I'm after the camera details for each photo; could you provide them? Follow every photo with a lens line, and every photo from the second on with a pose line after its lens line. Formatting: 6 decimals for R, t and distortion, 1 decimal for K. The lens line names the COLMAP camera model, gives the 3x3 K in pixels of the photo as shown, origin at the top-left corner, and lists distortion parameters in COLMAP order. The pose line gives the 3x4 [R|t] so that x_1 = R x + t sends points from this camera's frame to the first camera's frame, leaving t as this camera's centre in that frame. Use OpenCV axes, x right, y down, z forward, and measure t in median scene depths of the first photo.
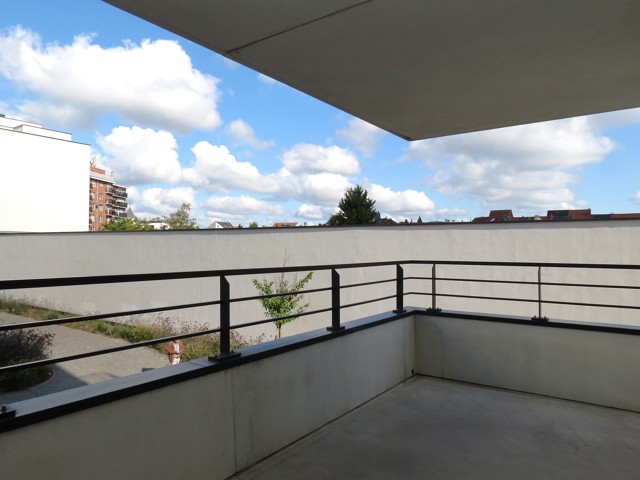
lens RADIAL K [[456.3, 0, 320.0], [0, 456.3, 240.0], [0, 0, 1]] dist [0.038961, -0.000316]
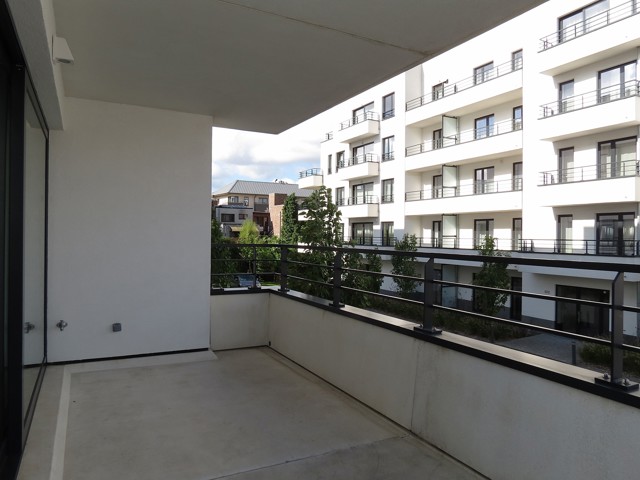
lens RADIAL K [[456.3, 0, 320.0], [0, 456.3, 240.0], [0, 0, 1]] dist [0.038961, -0.000316]
pose [[-0.448693, 0.000330, -0.893686, 0.866213], [0.009177, 0.999949, -0.004238, 0.038529], [0.893639, -0.010103, -0.448673, 1.231169]]
